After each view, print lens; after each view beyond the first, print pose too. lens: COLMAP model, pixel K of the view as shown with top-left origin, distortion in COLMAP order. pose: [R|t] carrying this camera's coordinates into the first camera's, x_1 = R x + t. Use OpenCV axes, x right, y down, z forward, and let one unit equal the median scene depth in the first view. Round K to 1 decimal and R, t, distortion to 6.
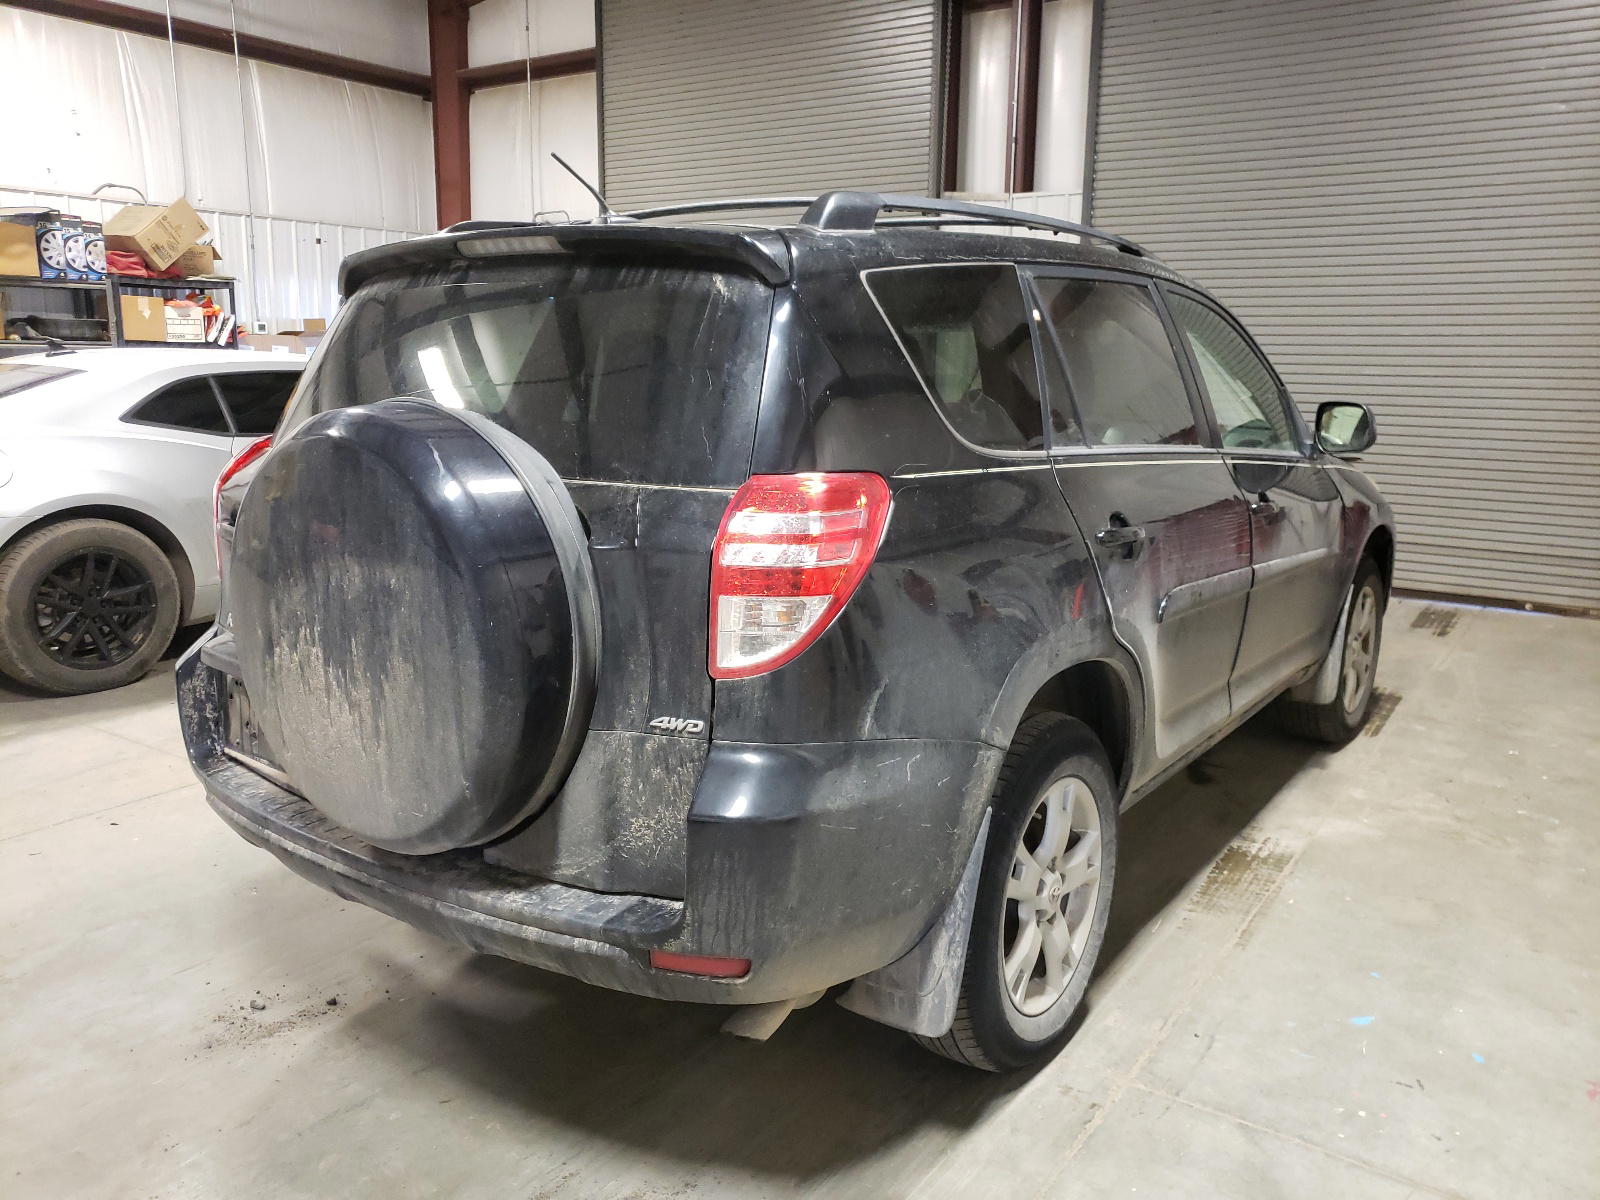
lens RADIAL K [[1246.1, 0, 795.2], [0, 1246.1, 599.1], [0, 0, 1]] dist [0.037927, -0.015647]
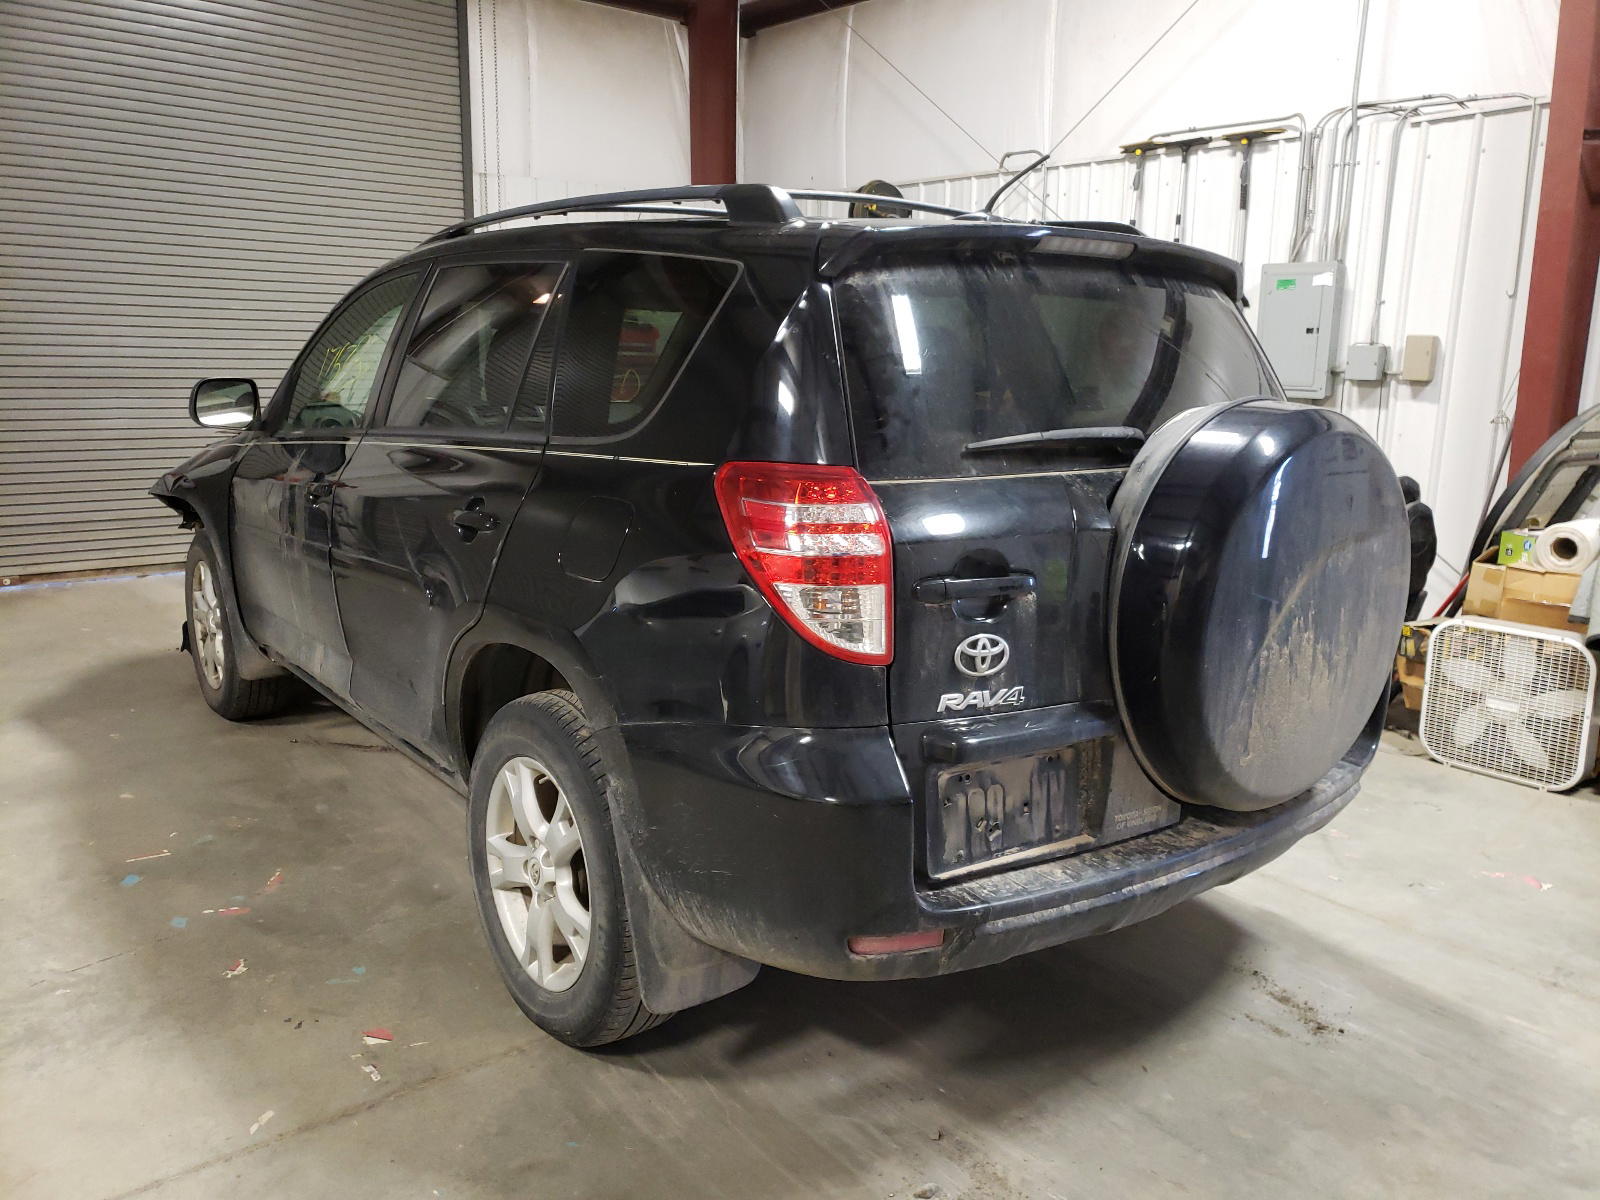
lens RADIAL K [[1246.1, 0, 802.2], [0, 1246.1, 596.3], [0, 0, 1]] dist [0.037927, -0.015647]
pose [[0.277388, -0.196326, 0.940485, -1.223260], [0.171631, 0.973278, 0.152551, -0.186103], [-0.945304, 0.119101, 0.303671, 0.875362]]
